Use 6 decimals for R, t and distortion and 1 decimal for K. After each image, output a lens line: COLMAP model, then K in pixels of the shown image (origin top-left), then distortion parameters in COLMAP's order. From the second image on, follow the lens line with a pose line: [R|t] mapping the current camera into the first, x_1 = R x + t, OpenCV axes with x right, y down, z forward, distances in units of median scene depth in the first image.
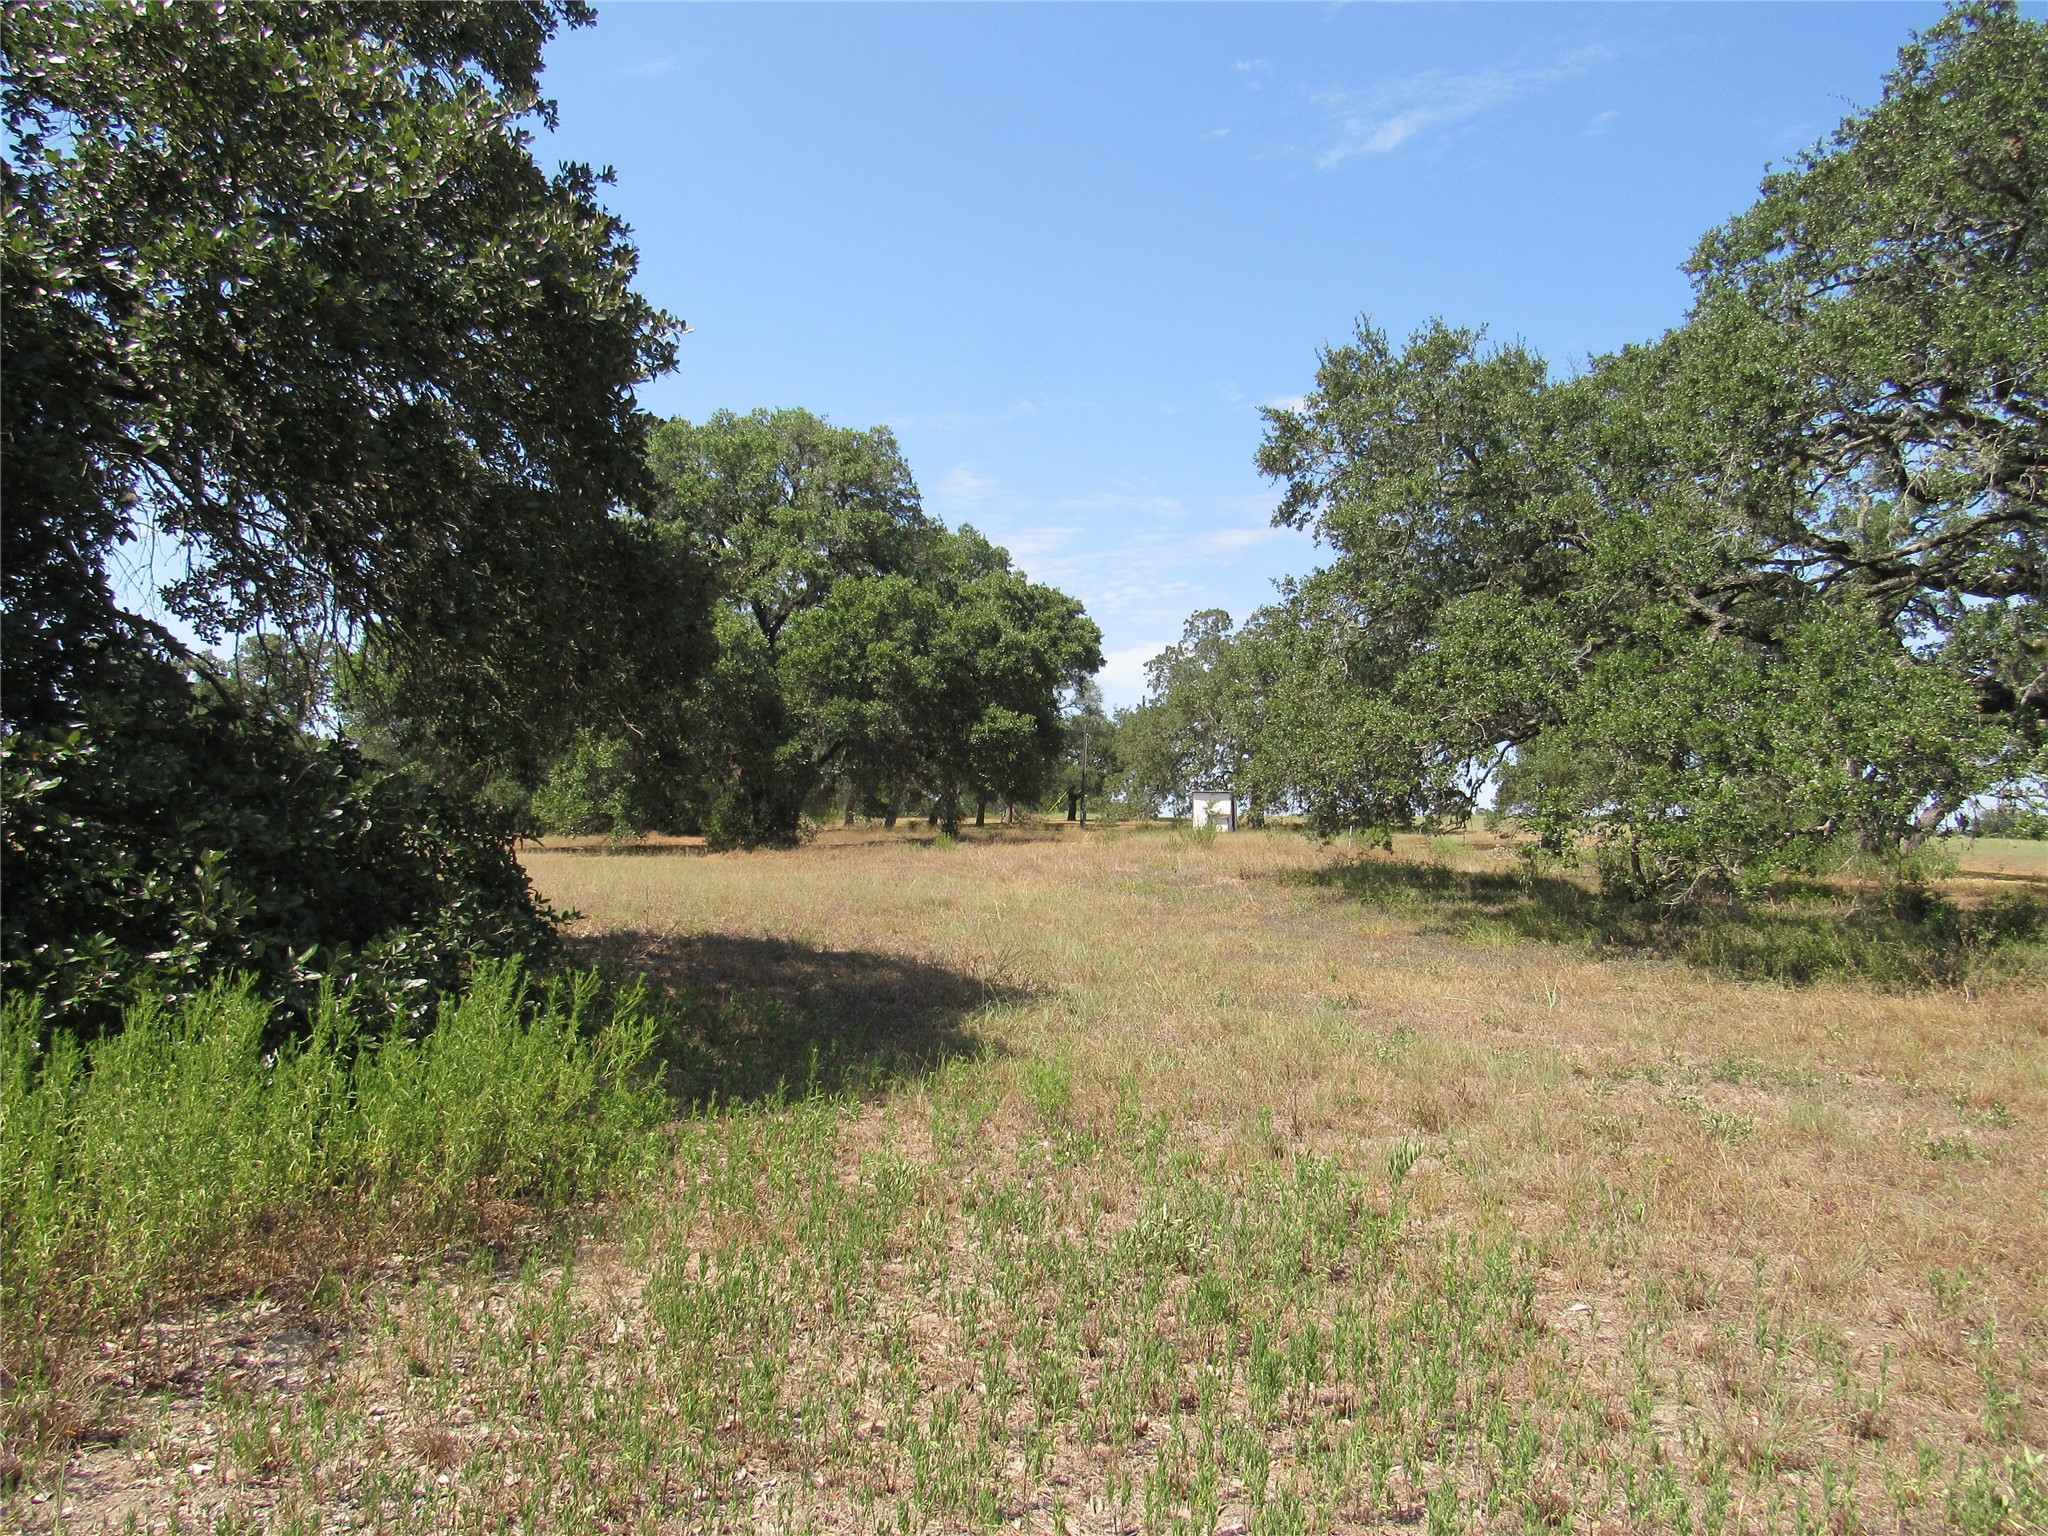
lens RADIAL K [[1452.7, 0, 1032.8], [0, 1452.7, 766.4], [0, 0, 1]] dist [-0.028400, 0.008313]
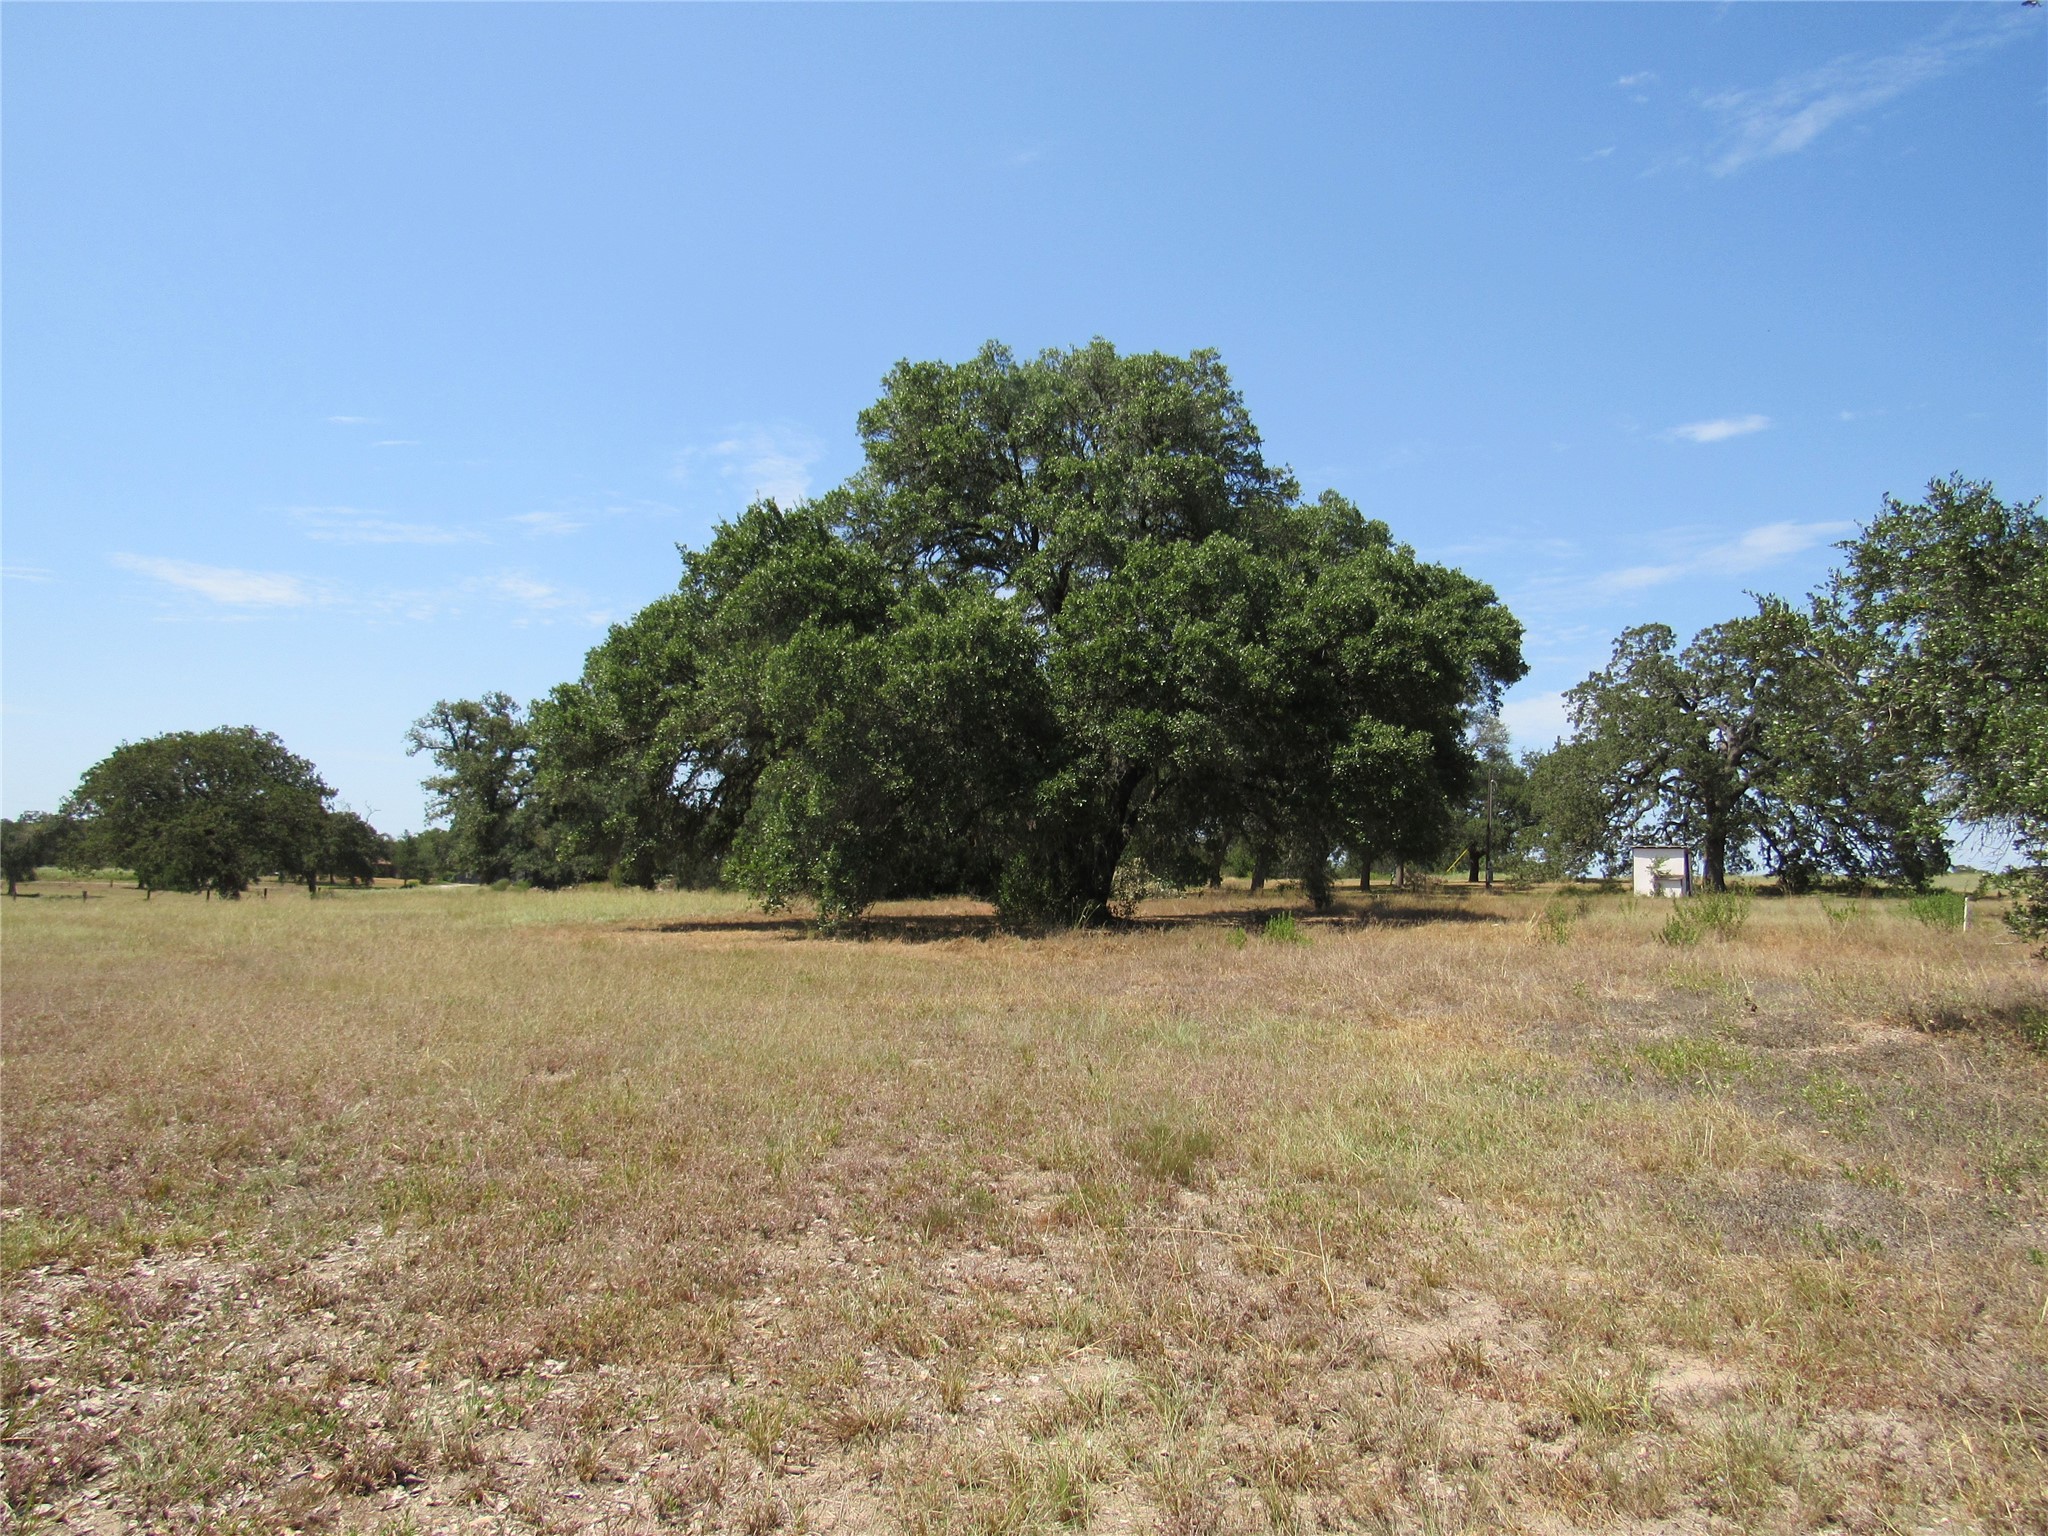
lens RADIAL K [[1399.9, 0, 1024.0], [0, 1399.9, 768.0], [0, 0, 1]] dist [-0.036678, 0.001078]
pose [[0.961002, -0.020549, -0.275777, -0.001657], [0.008952, 0.999024, -0.043246, 0.007169], [0.276397, 0.039091, 0.960248, 0.299100]]
